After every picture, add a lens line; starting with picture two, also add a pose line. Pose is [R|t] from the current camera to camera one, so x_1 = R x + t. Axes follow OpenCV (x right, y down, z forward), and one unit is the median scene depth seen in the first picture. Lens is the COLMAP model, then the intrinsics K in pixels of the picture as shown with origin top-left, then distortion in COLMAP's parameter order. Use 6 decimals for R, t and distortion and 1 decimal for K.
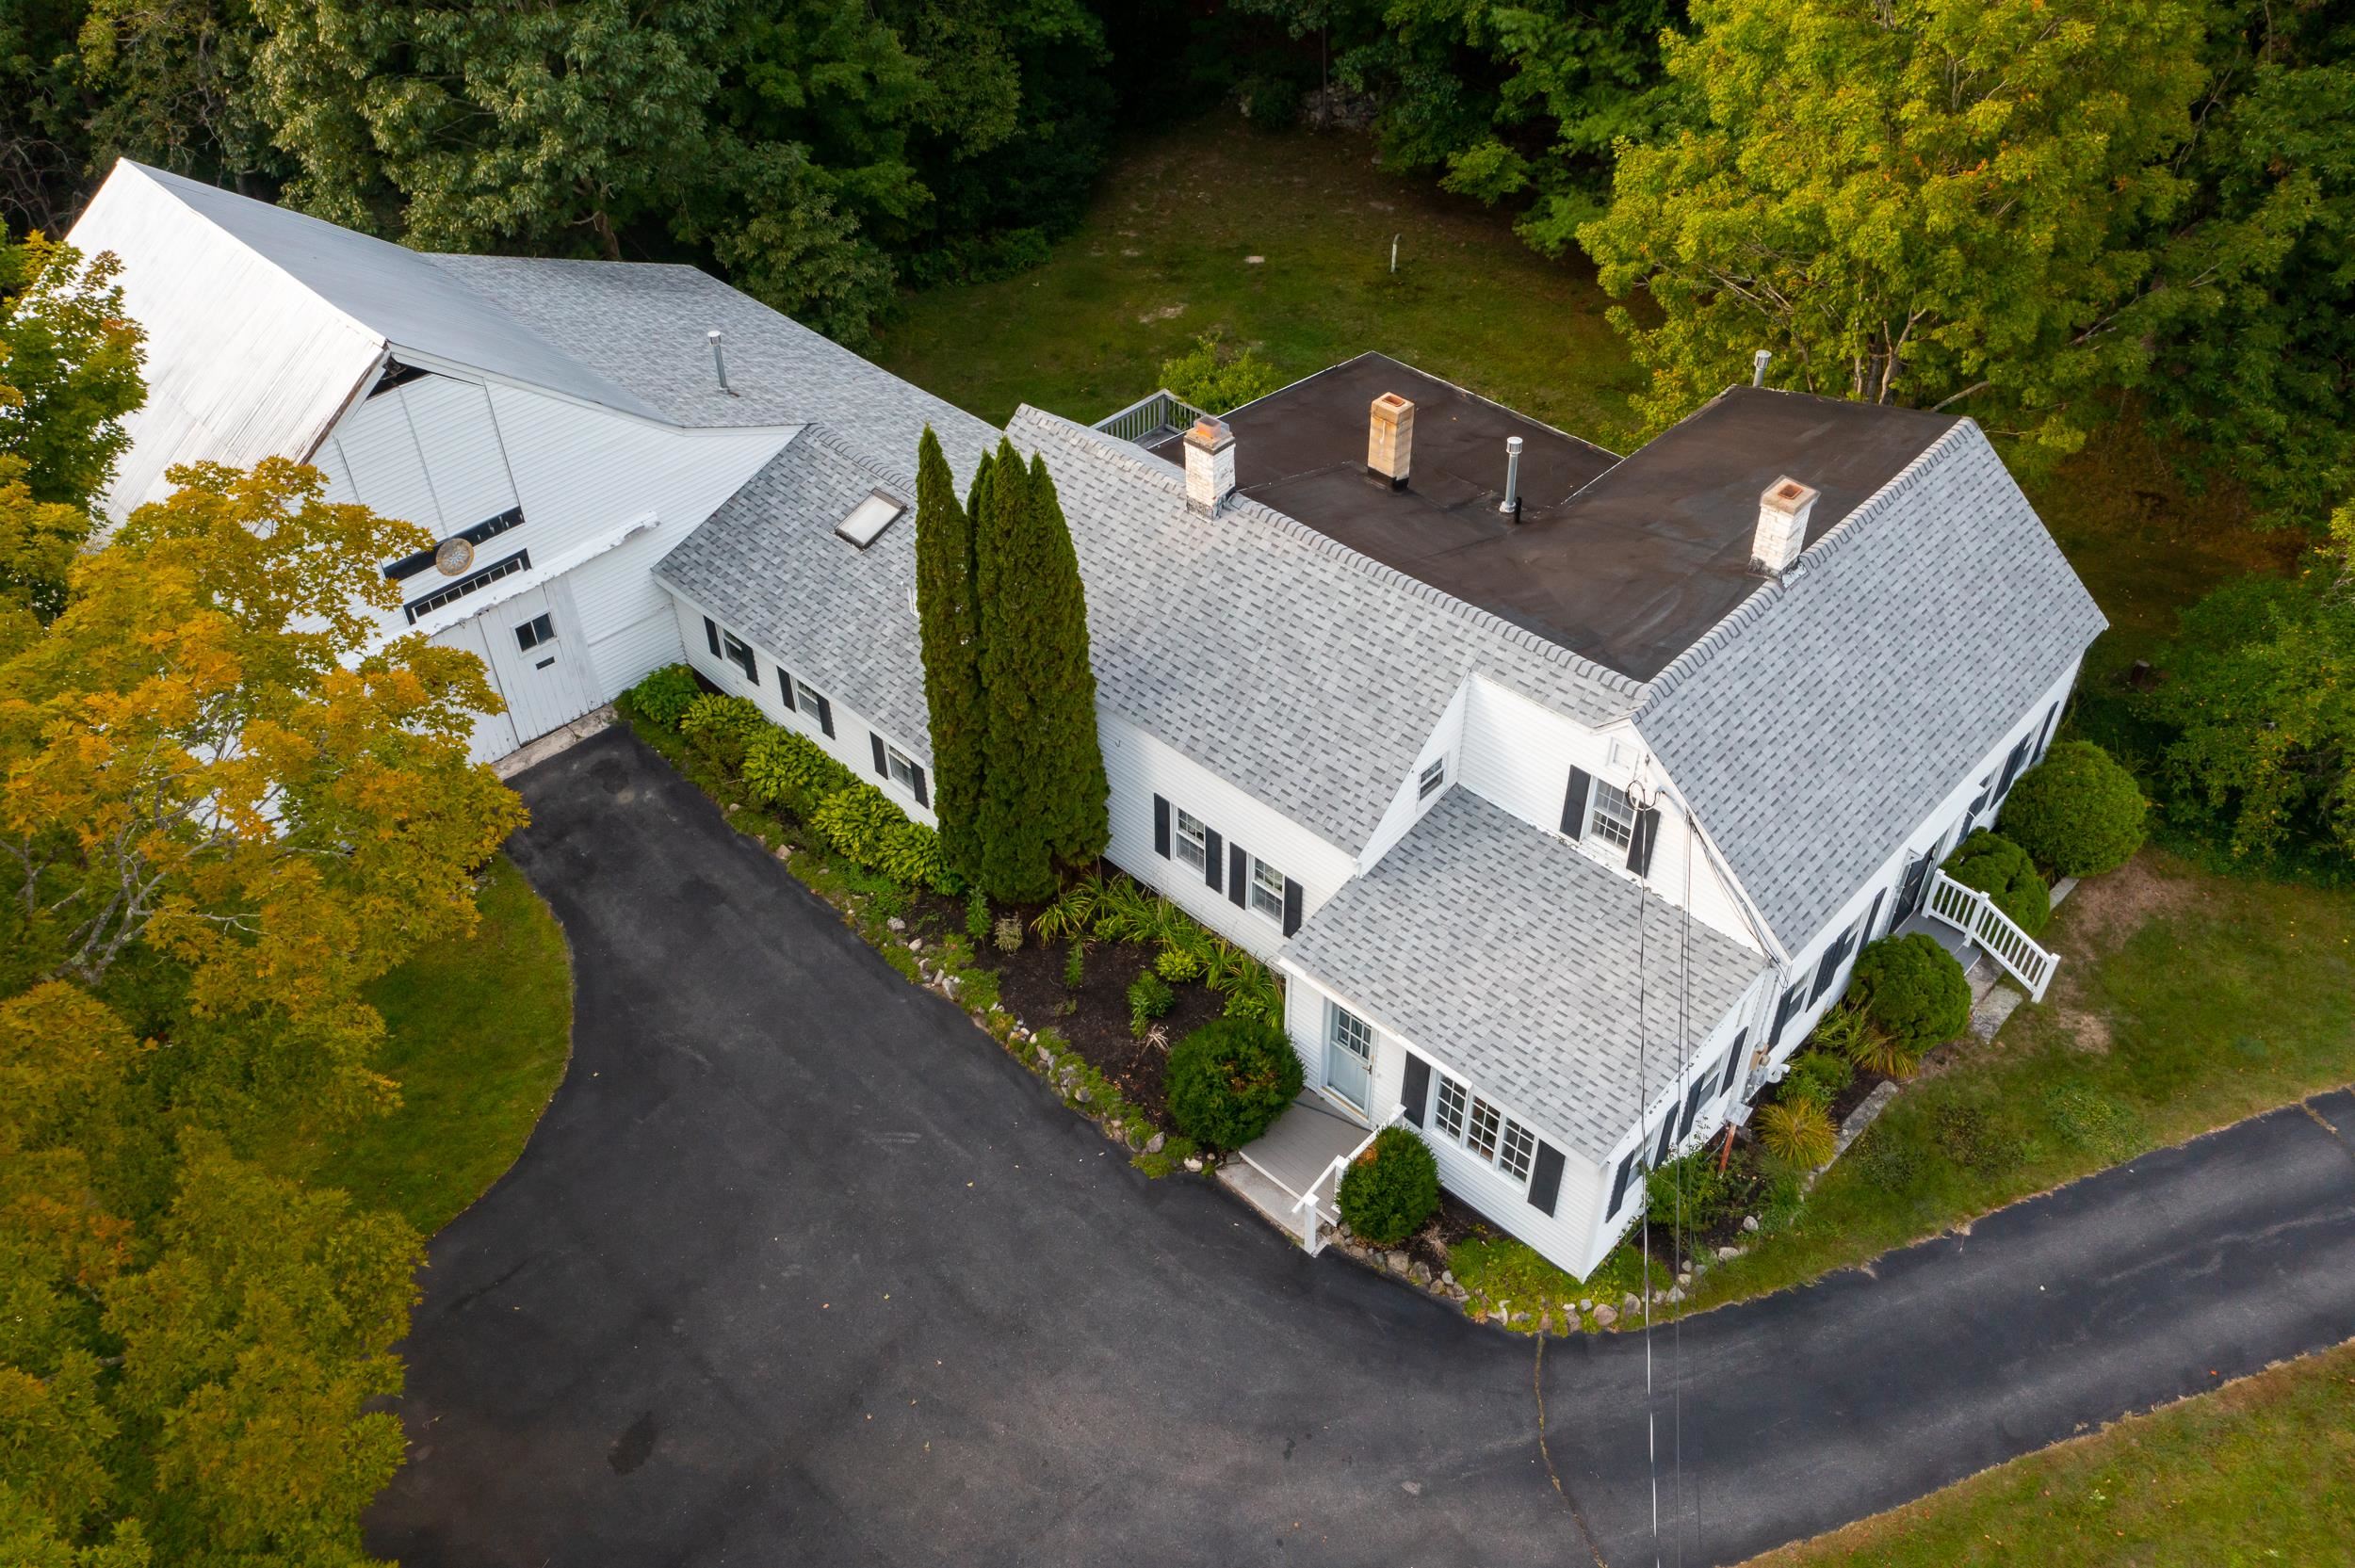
lens RADIAL K [[1869.4, 0, 1177.5], [0, 1869.4, 784.0], [0, 0, 1]] dist [-0.020626, 0.006791]
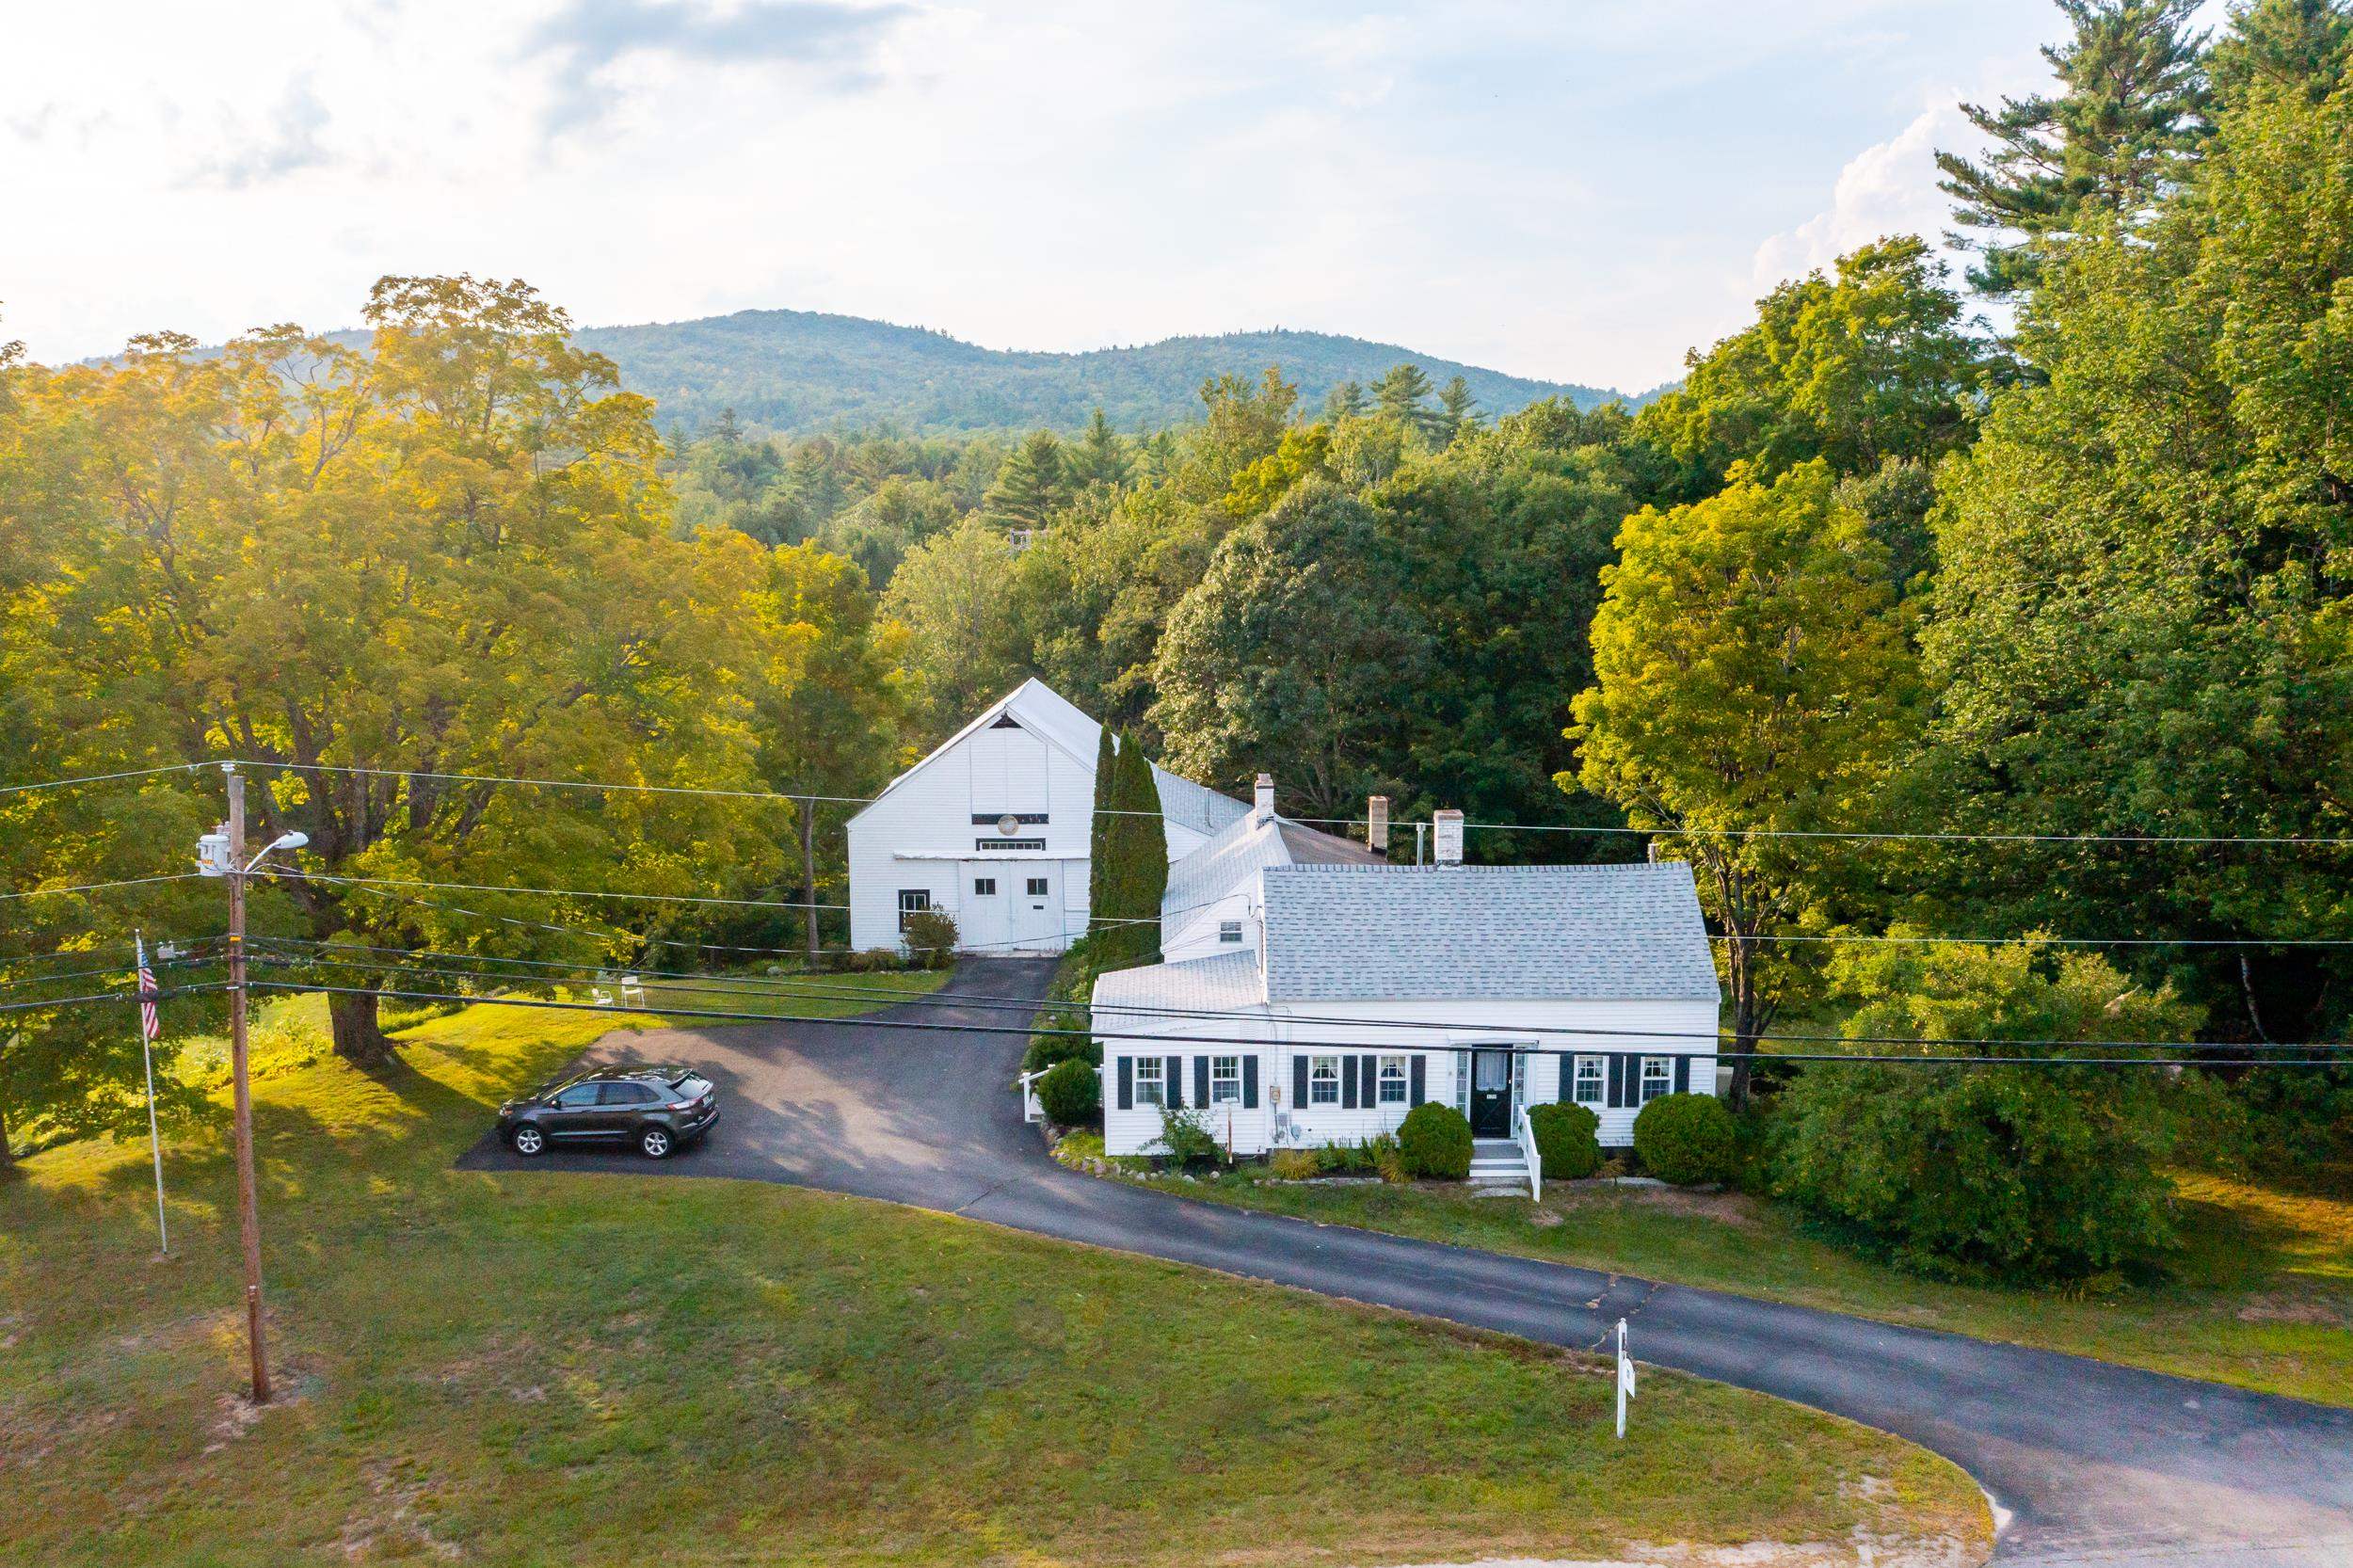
lens RADIAL K [[1918.7, 0, 1176.5], [0, 1918.7, 784.0], [0, 0, 1]] dist [-0.016744, -0.003476]
pose [[0.692204, 0.109863, -0.713291, 1.397208], [-0.479569, 0.808601, -0.340849, 0.532550], [0.539321, 0.578009, 0.612403, -0.208514]]
